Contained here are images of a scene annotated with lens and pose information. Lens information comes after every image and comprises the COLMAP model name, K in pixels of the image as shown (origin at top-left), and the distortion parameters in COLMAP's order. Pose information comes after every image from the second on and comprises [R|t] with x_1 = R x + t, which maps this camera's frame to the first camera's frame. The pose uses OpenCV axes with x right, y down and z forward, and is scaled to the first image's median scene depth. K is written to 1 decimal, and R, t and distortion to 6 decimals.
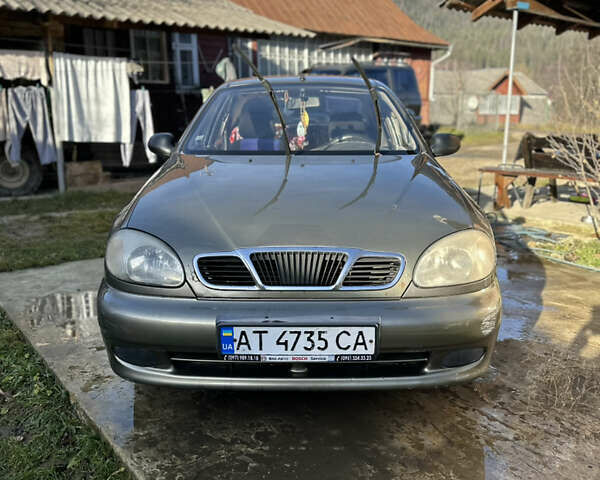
lens RADIAL K [[577.9, 0, 299.2], [0, 577.9, 236.1], [0, 0, 1]] dist [0.035317, 0.000000]
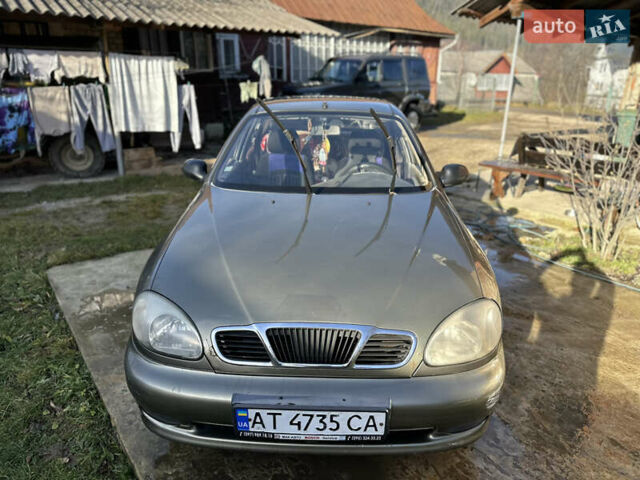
lens RADIAL K [[465.8, 0, 319.4], [0, 465.8, 243.2], [0, 0, 1]] dist [0.010451, 0.009258]
pose [[0.999803, 0.017143, -0.009968, 0.008684], [-0.015810, 0.992507, 0.121164, -0.126510], [0.011970, -0.120983, 0.992582, 0.107811]]
